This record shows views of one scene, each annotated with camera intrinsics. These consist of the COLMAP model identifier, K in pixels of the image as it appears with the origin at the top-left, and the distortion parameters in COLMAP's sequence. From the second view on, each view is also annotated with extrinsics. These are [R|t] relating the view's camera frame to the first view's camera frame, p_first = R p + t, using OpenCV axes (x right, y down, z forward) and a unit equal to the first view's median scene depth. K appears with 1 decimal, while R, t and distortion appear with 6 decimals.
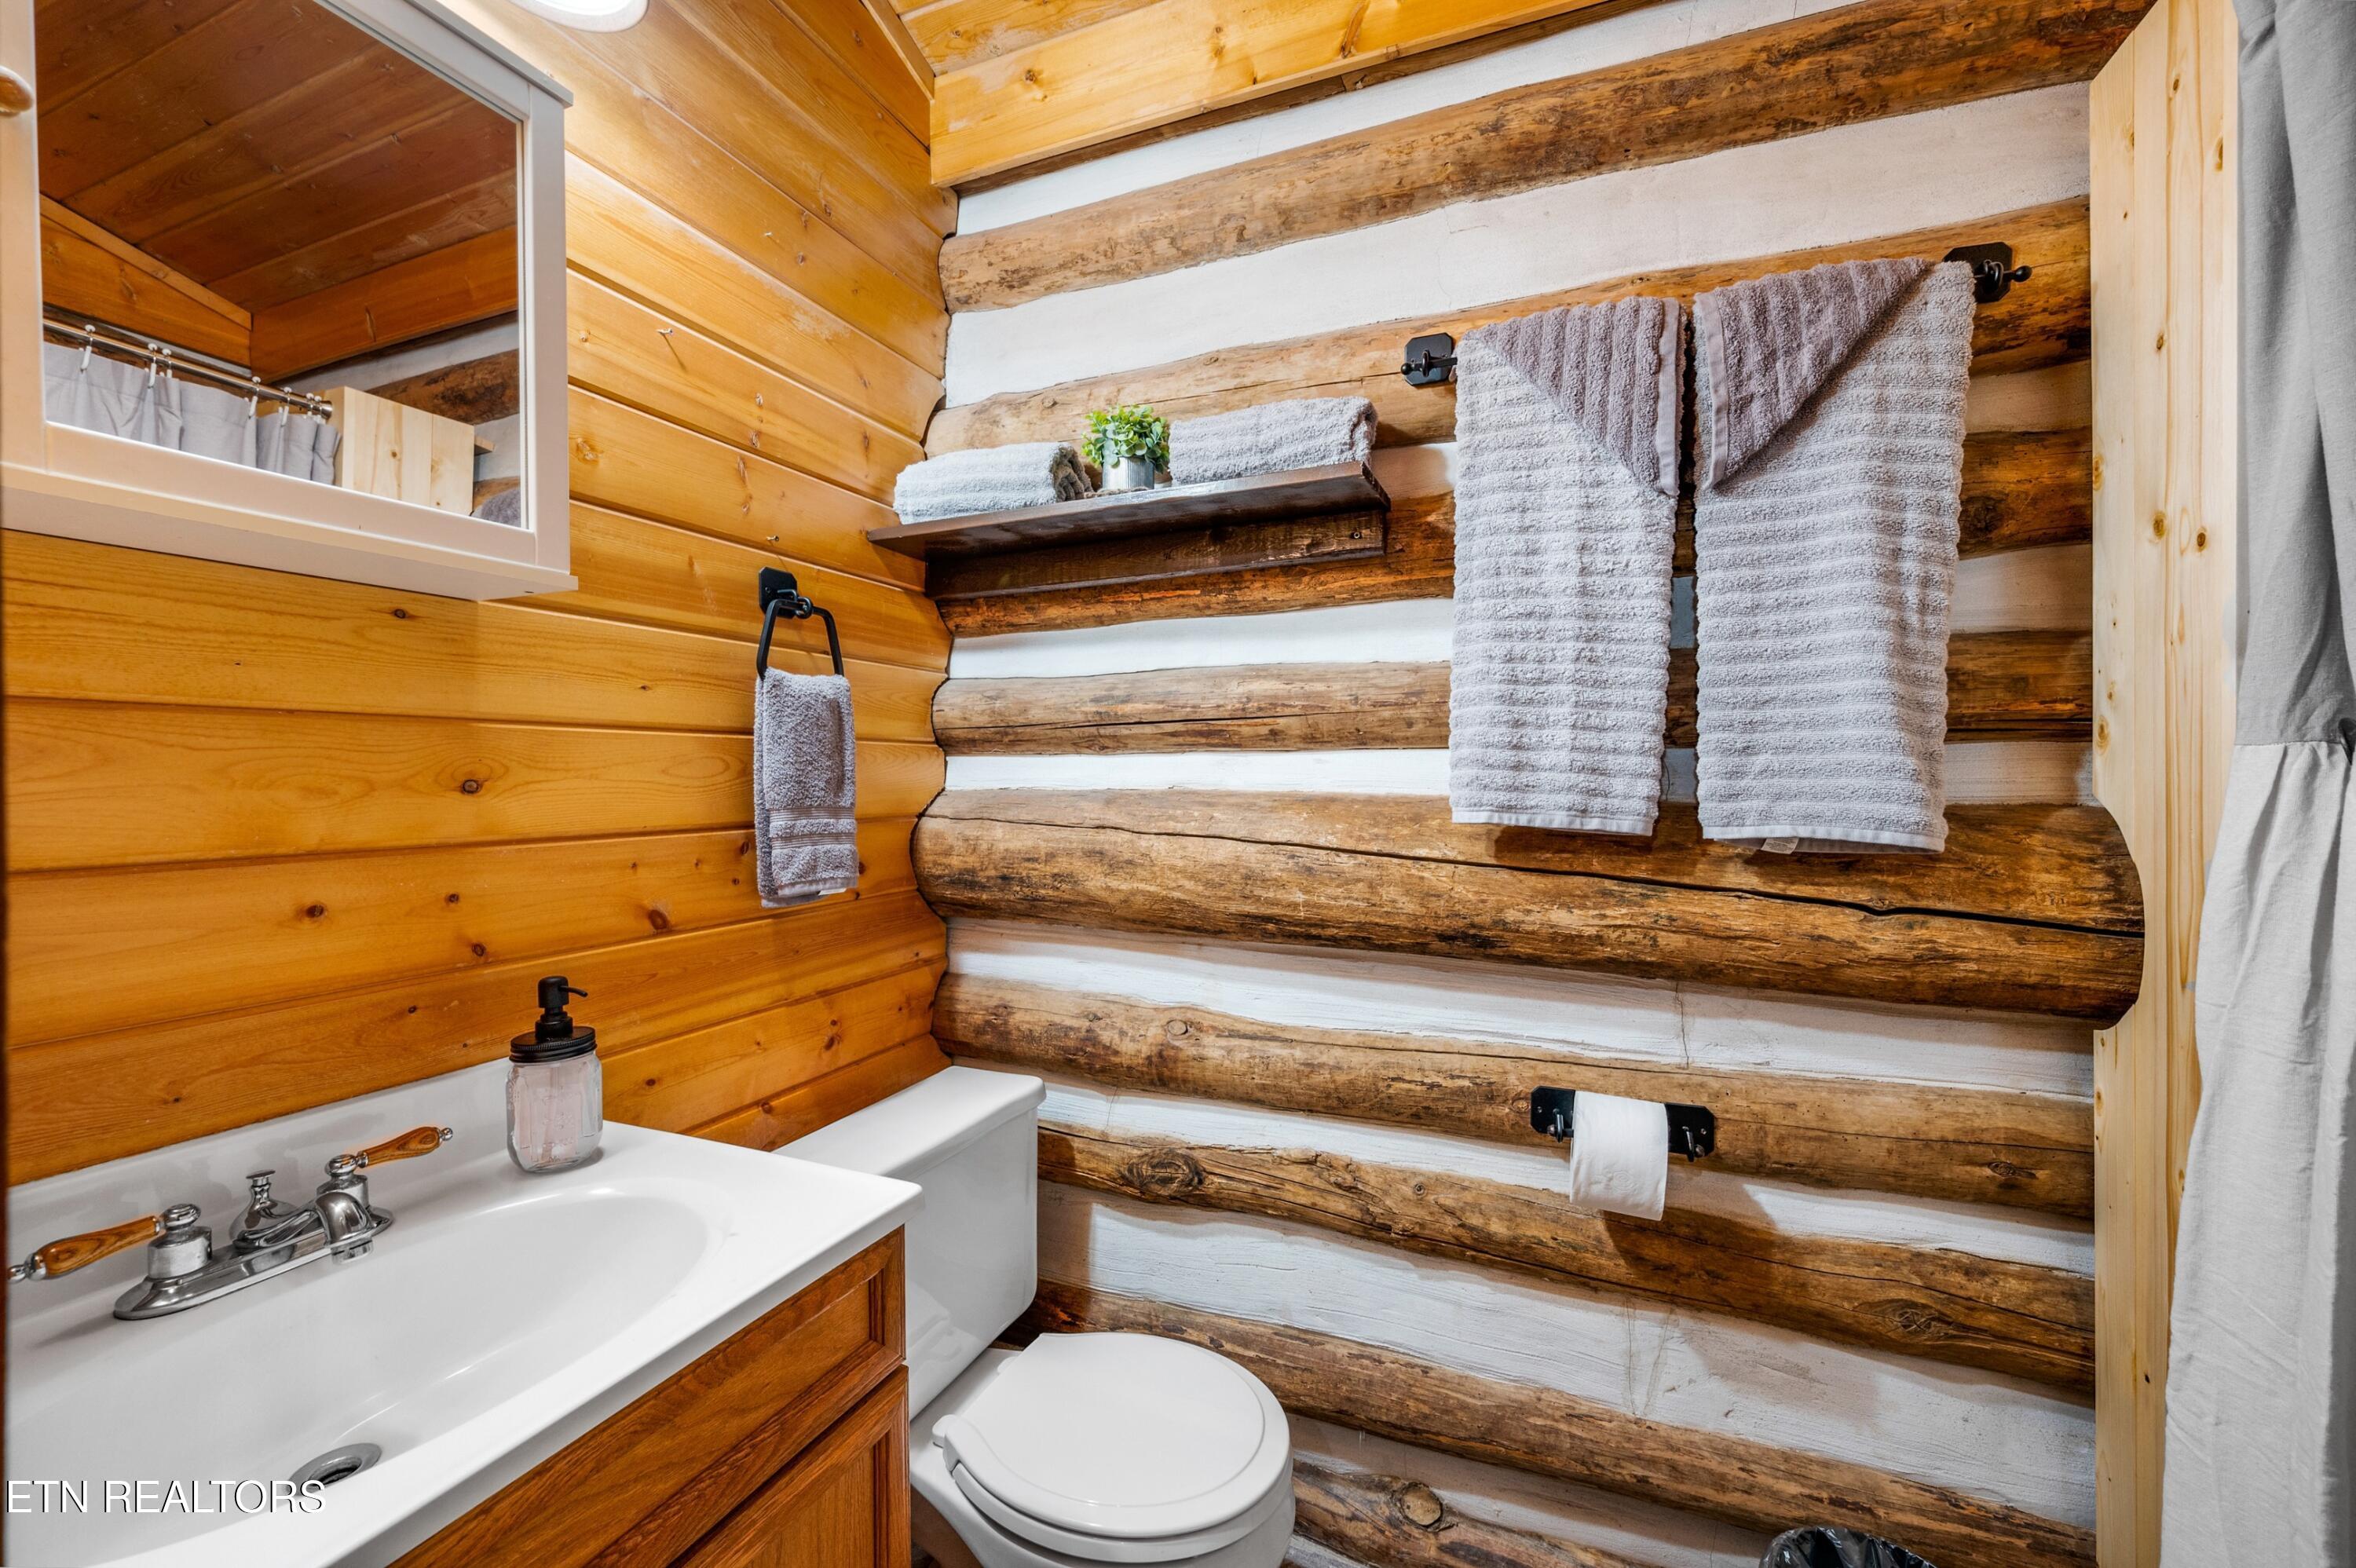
lens RADIAL K [[945.1, 0, 1175.5], [0, 945.1, 791.3], [0, 0, 1]] dist [-0.002192, 0.000271]
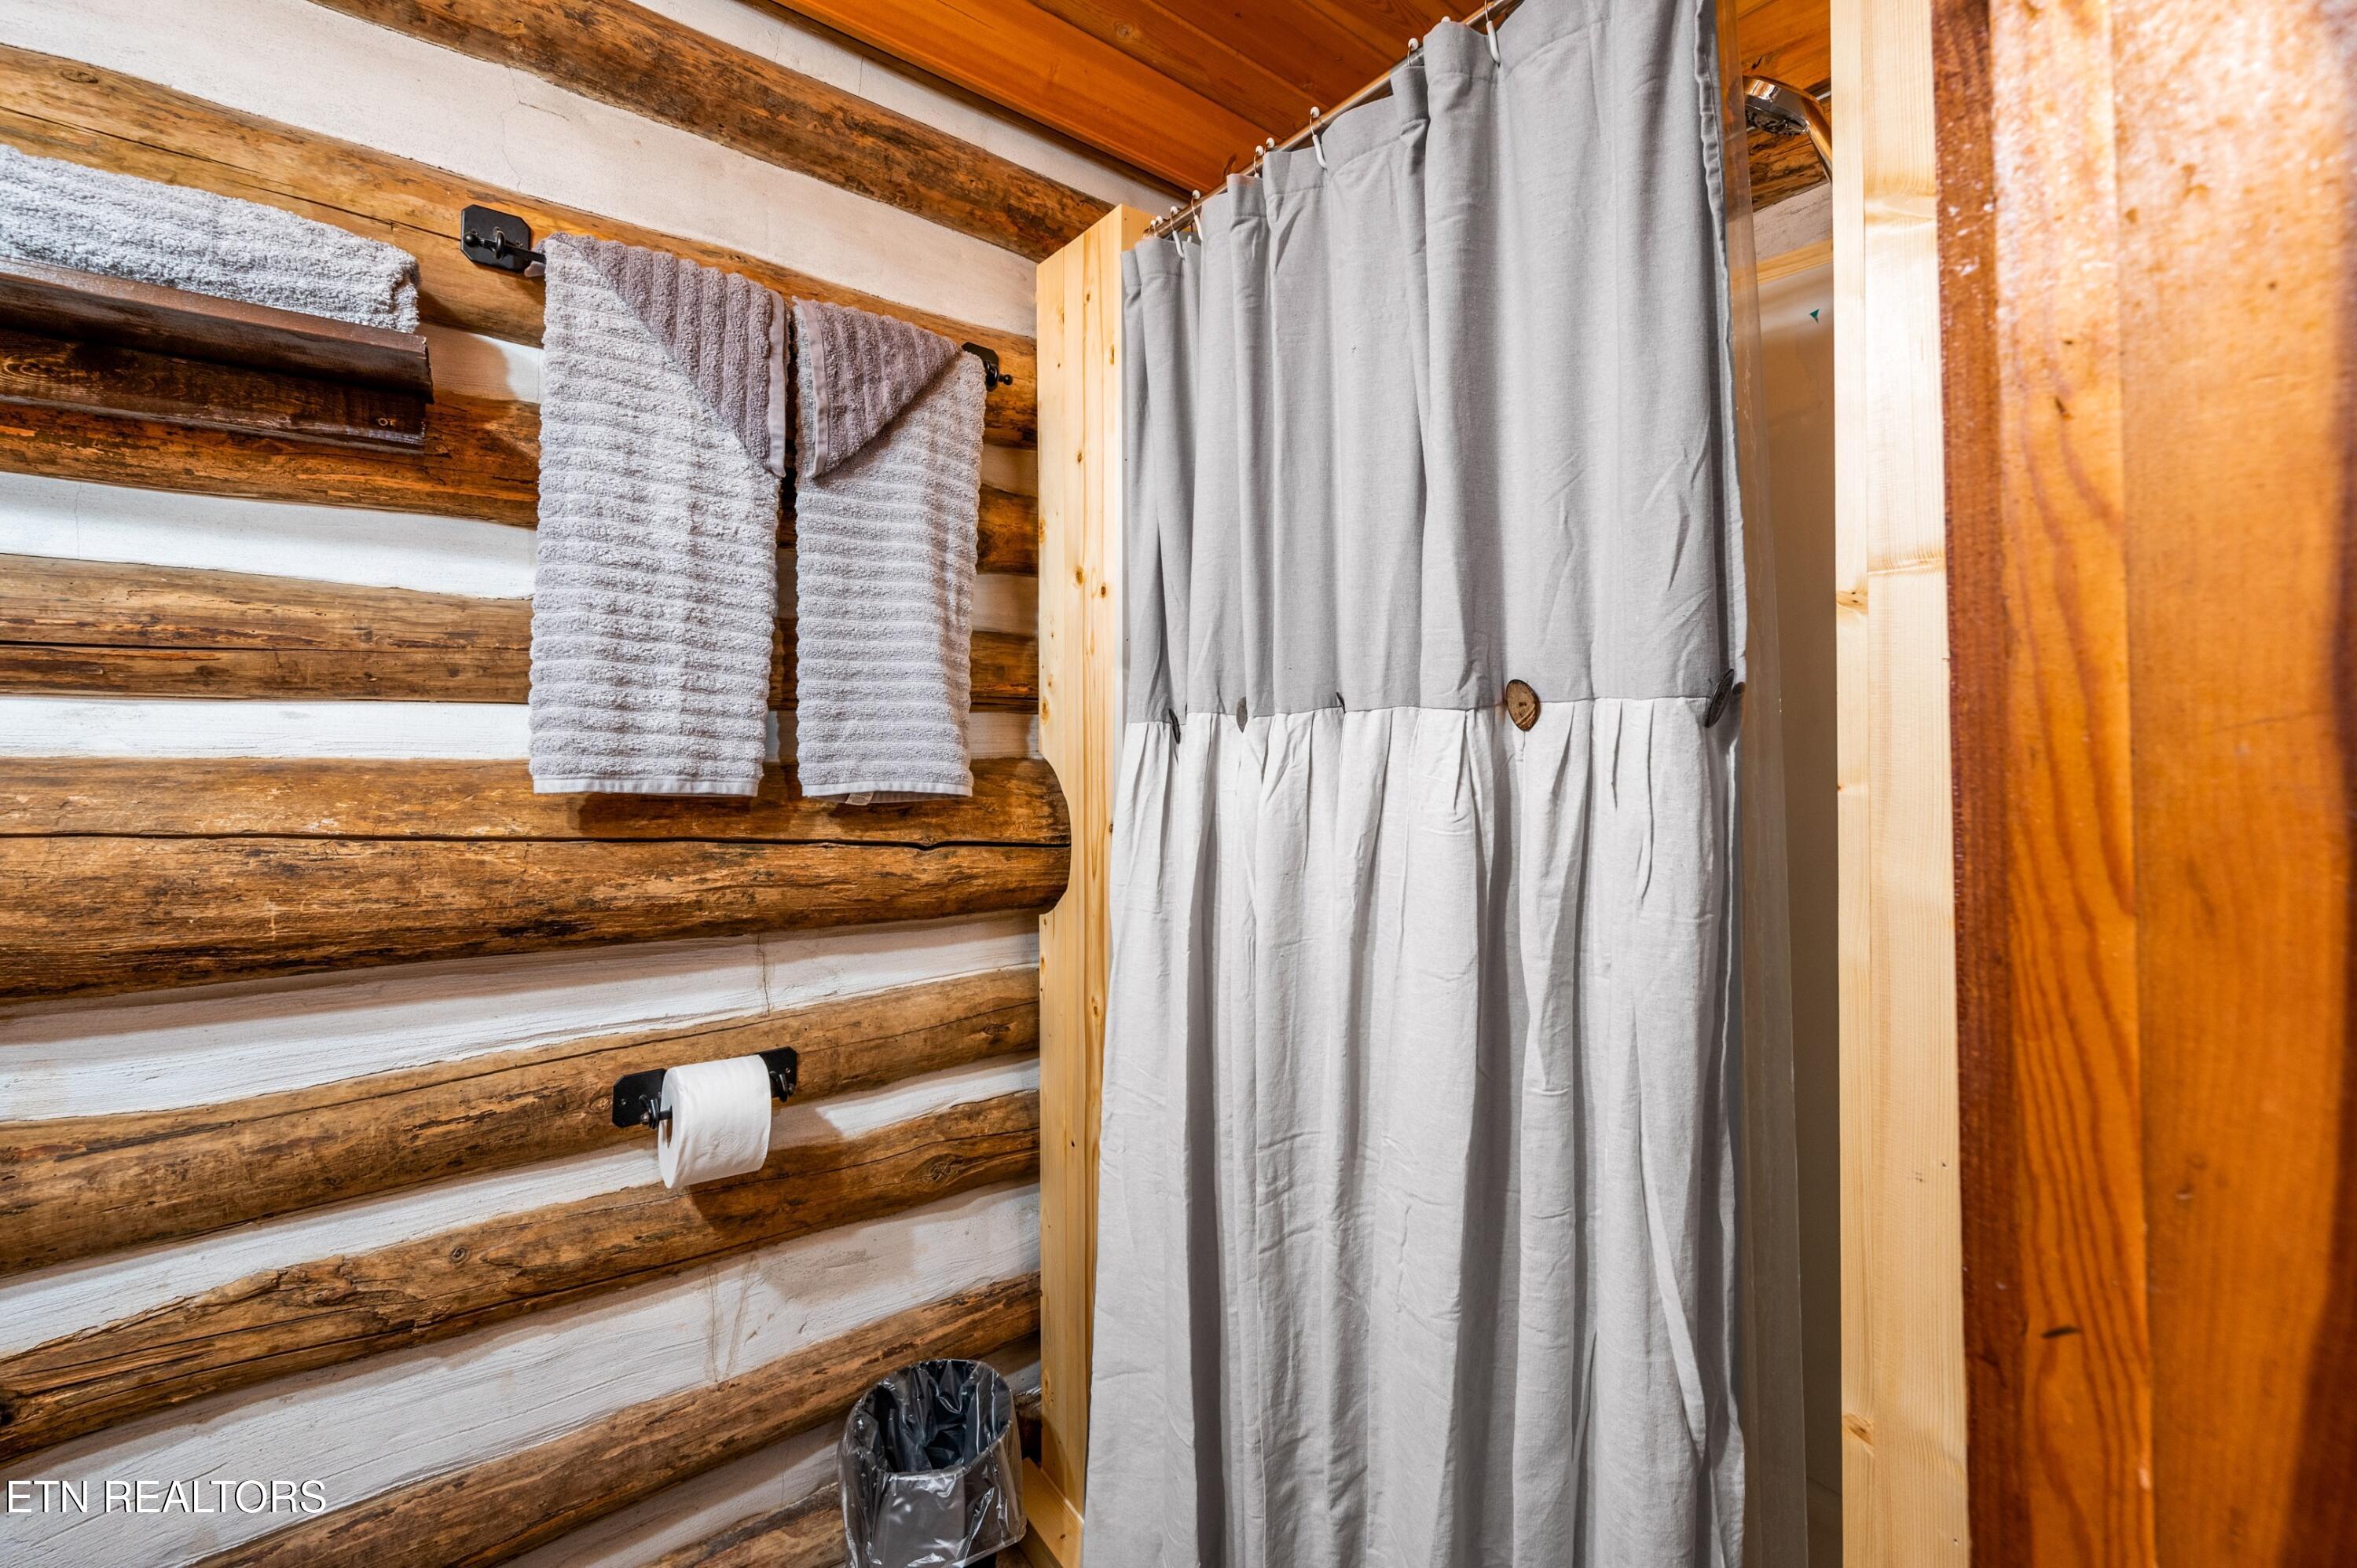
lens RADIAL K [[970.8, 0, 1180.5], [0, 970.8, 701.8], [0, 0, 1]] dist [-0.001003, -0.000096]
pose [[0.497083, 0.027829, 0.867257, -0.182726], [0.002509, 0.999435, -0.033508, -0.018736], [-0.867700, 0.018833, 0.496732, 0.060330]]
